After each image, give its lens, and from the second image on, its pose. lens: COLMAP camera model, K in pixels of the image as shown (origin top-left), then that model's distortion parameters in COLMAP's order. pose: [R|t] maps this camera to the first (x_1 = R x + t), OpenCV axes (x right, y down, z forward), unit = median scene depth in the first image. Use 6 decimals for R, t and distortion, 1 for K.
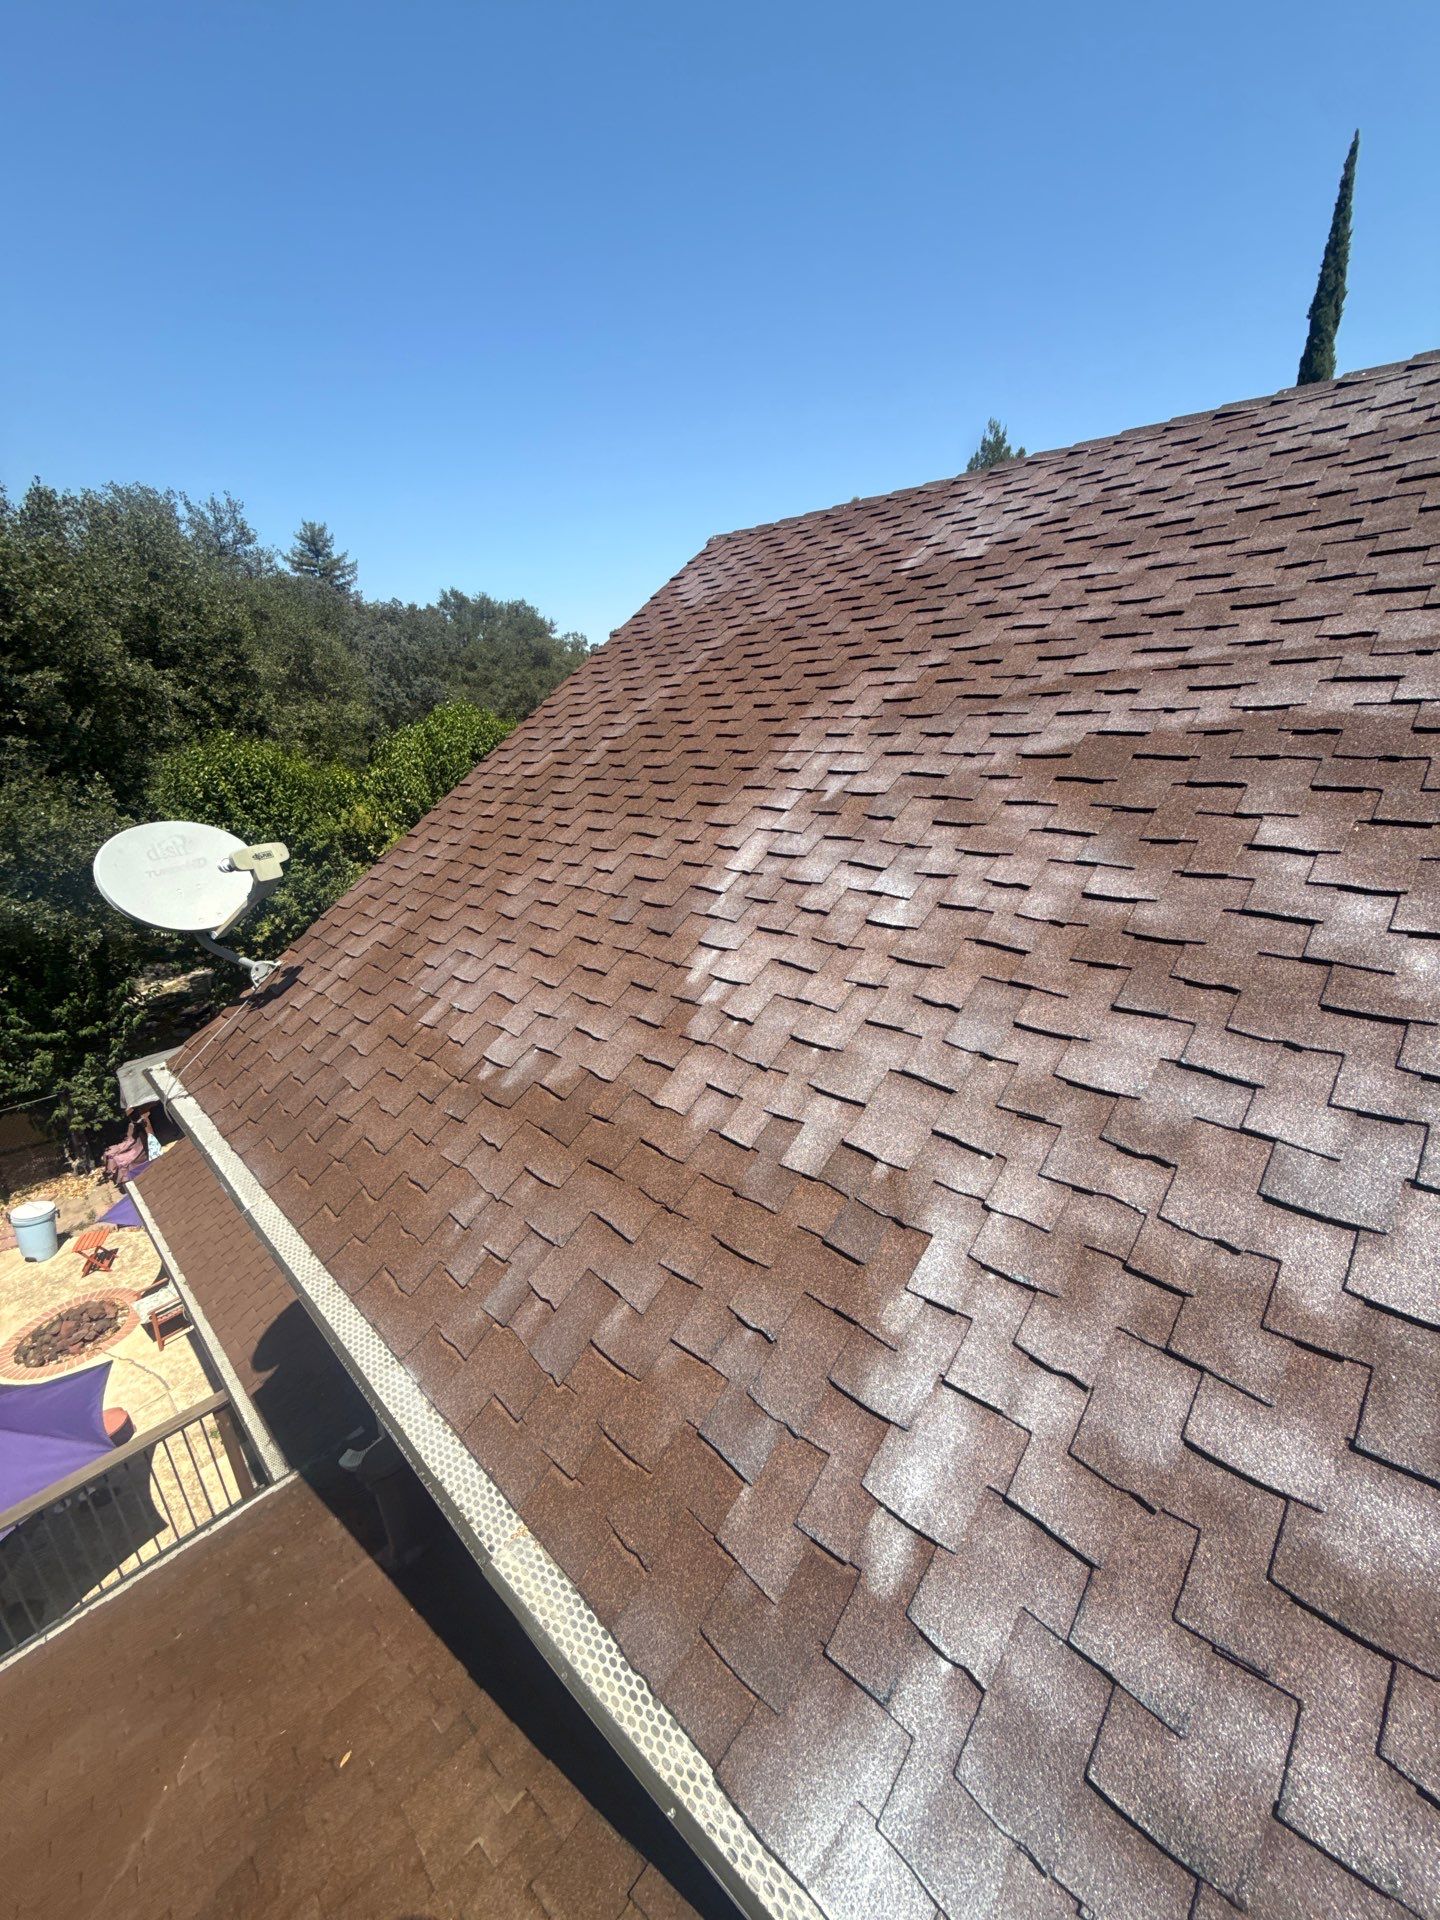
lens RADIAL K [[759.6, 0, 728.4], [0, 759.6, 957.5], [0, 0, 1]] dist [-0.000484, -0.000454]
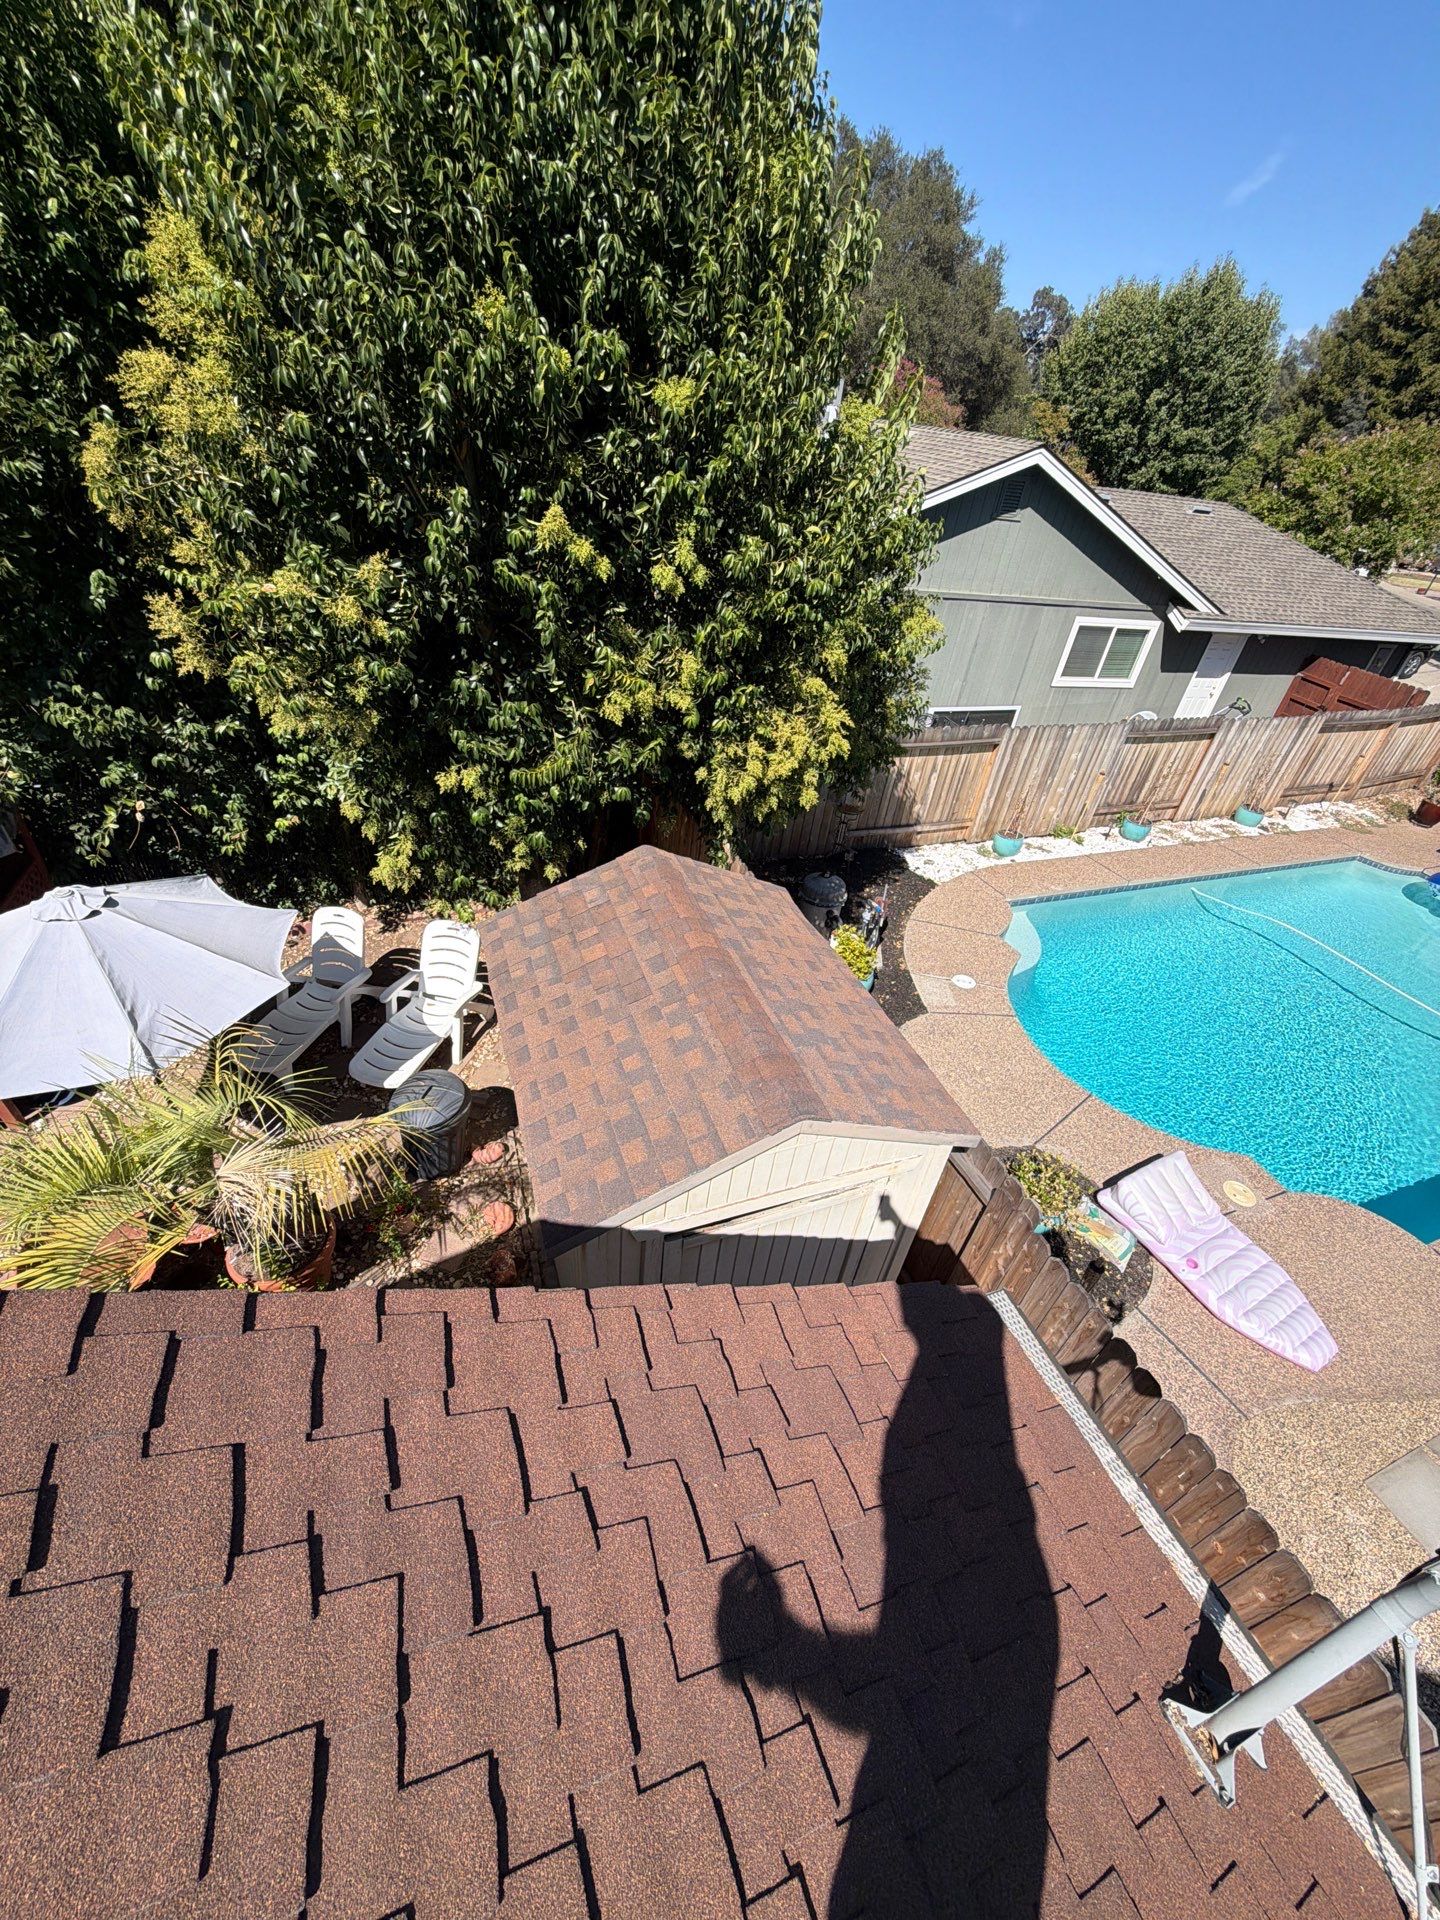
lens RADIAL K [[759.6, 0, 723.1], [0, 759.6, 962.1], [0, 0, 1]] dist [-0.000484, -0.000454]
pose [[0.898668, 0.363542, -0.245424, -0.110893], [-0.274881, 0.902794, 0.330762, -0.062894], [0.341813, -0.229783, 0.911243, 0.704576]]
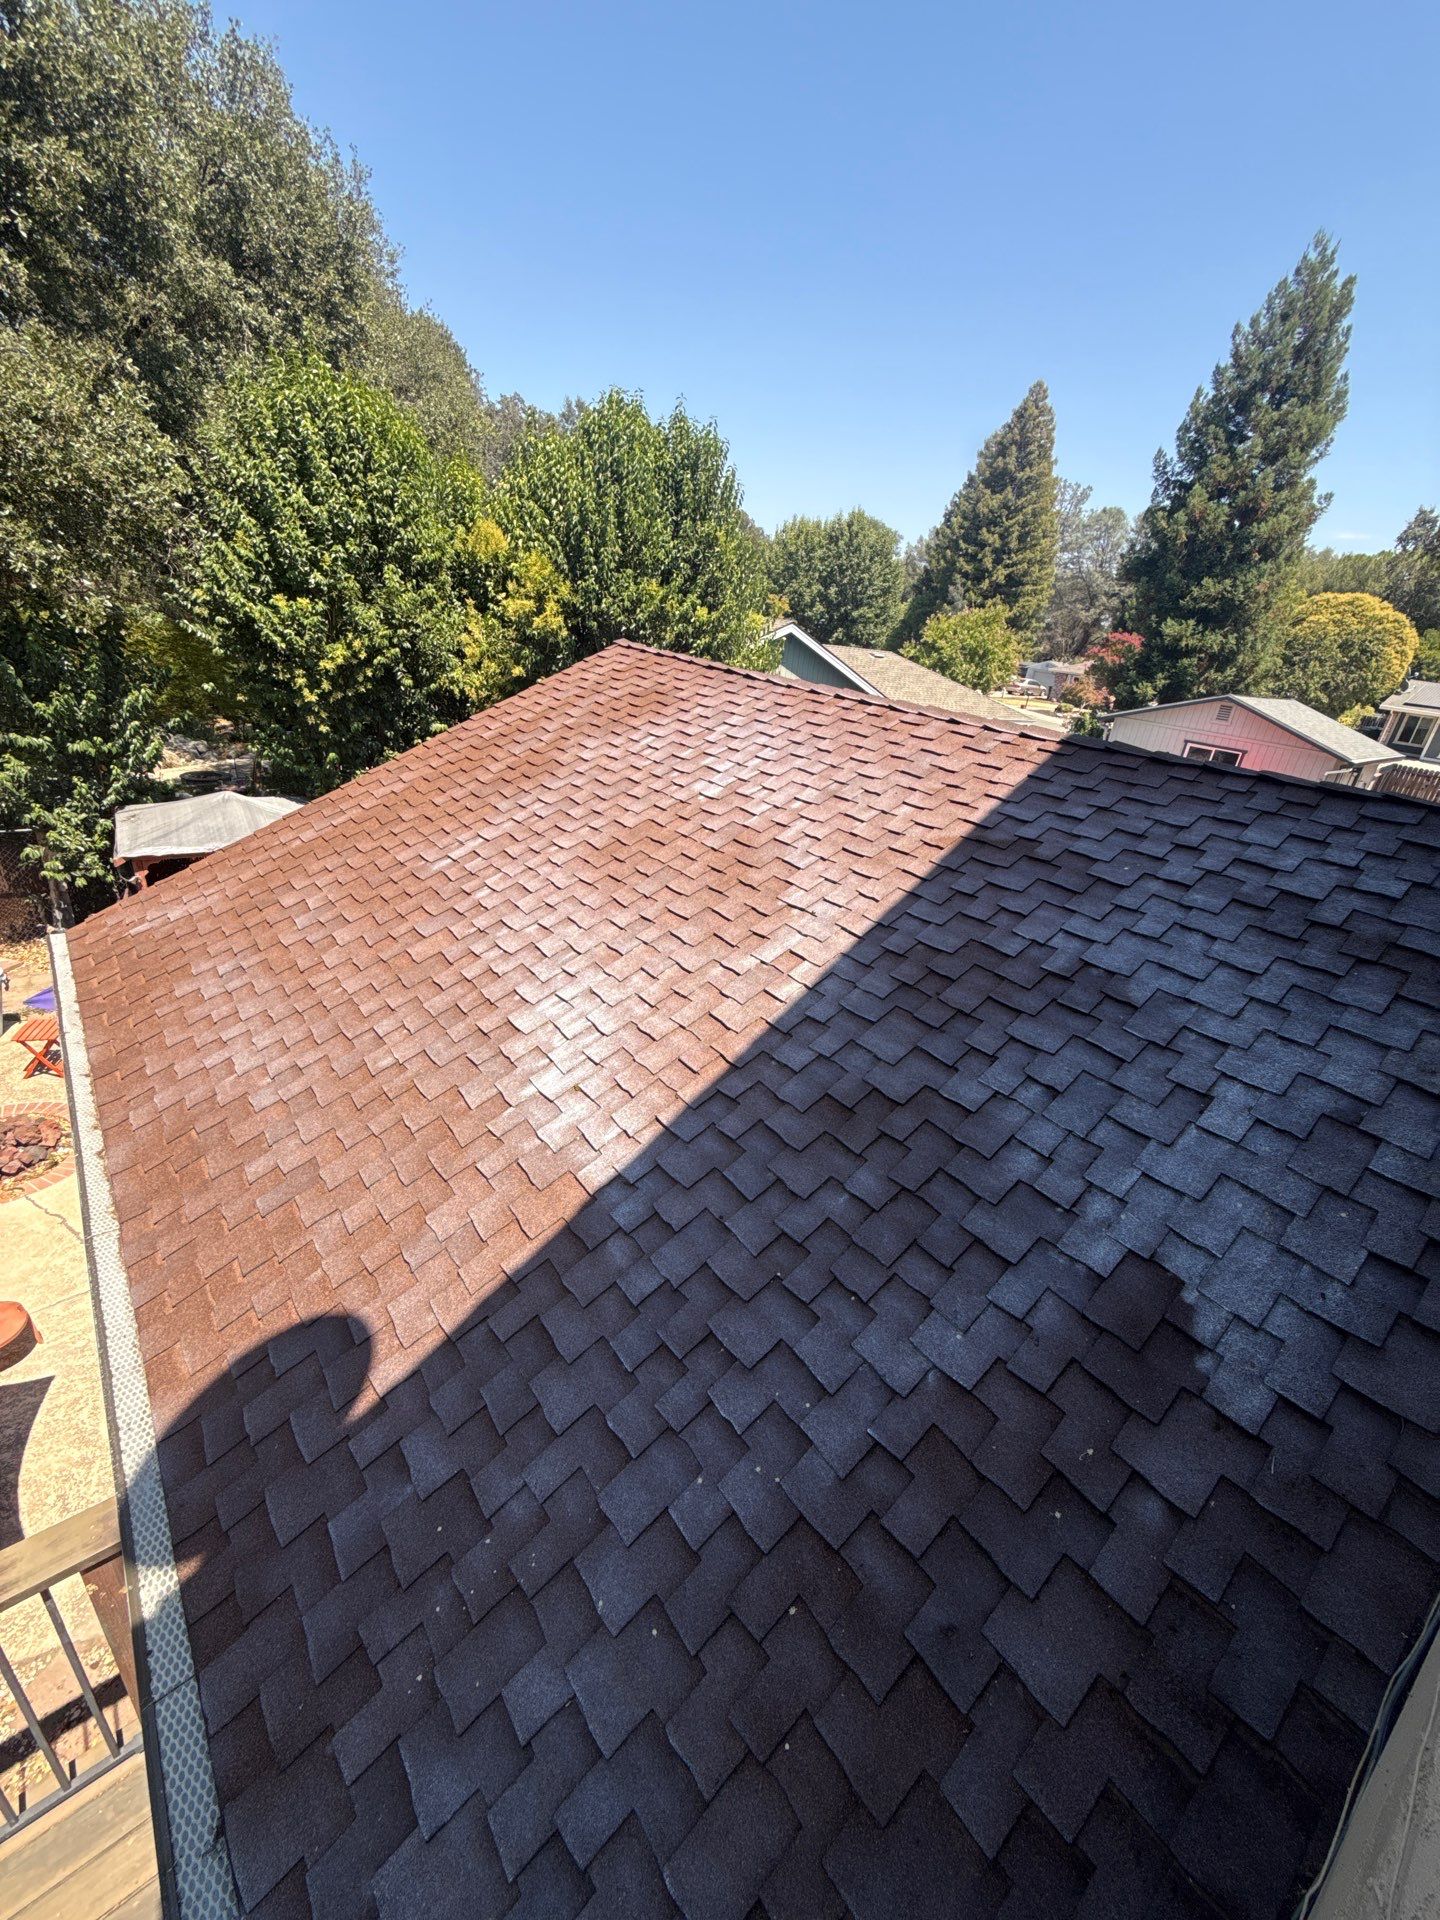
lens RADIAL K [[759.6, 0, 727.5], [0, 759.6, 955.7], [0, 0, 1]] dist [-0.000484, -0.000454]
pose [[0.981611, 0.188516, -0.030015, -0.157884], [-0.184706, 0.977693, 0.099997, 0.088612], [0.048196, -0.092615, 0.994535, 0.253249]]
